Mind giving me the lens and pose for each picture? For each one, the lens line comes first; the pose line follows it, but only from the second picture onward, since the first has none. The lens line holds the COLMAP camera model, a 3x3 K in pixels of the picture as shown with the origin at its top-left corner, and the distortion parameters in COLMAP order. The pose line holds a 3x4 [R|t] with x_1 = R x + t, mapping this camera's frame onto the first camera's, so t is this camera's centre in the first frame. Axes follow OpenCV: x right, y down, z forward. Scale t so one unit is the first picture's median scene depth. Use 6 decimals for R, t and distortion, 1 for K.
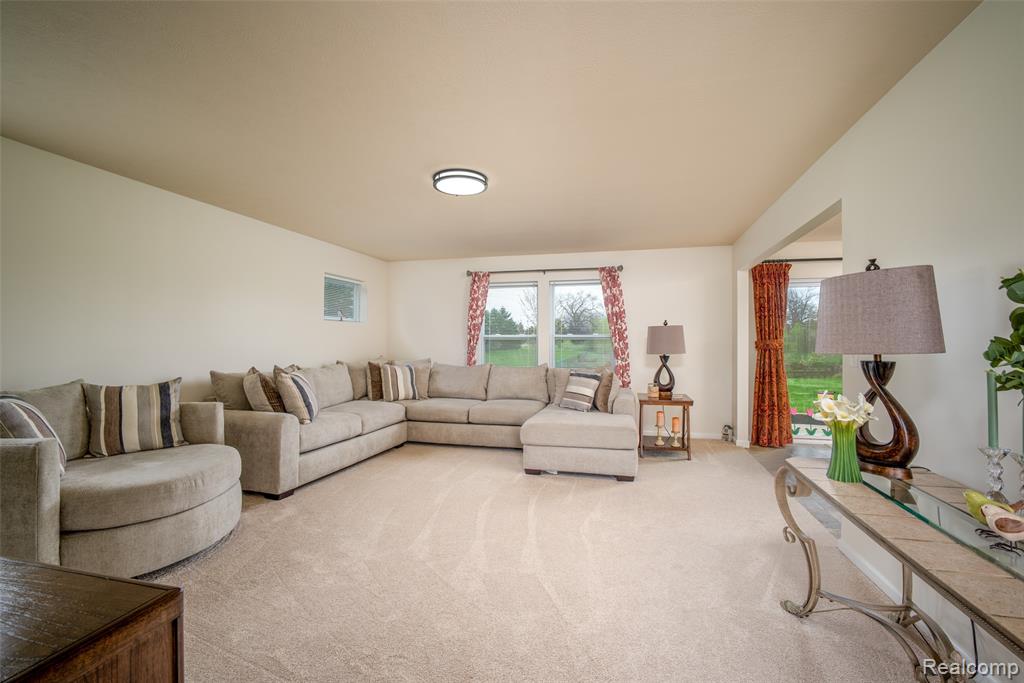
lens RADIAL K [[438.0, 0, 514.0], [0, 438.0, 341.5], [0, 0, 1]] dist [-0.012284, 0.000470]
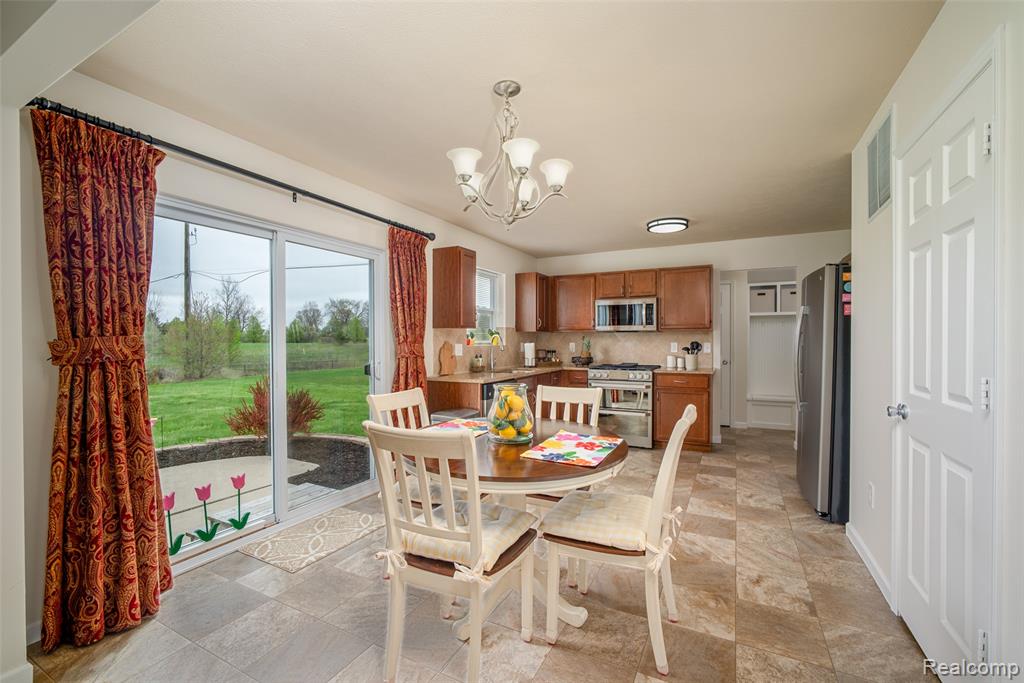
lens RADIAL K [[417.6, 0, 531.4], [0, 417.6, 344.2], [0, 0, 1]] dist [-0.008371, 0.000217]
pose [[0.167393, -0.015046, 0.985775, 0.307520], [0.001488, 0.999886, 0.015009, -0.002828], [-0.985889, -0.001046, 0.167396, 0.592733]]
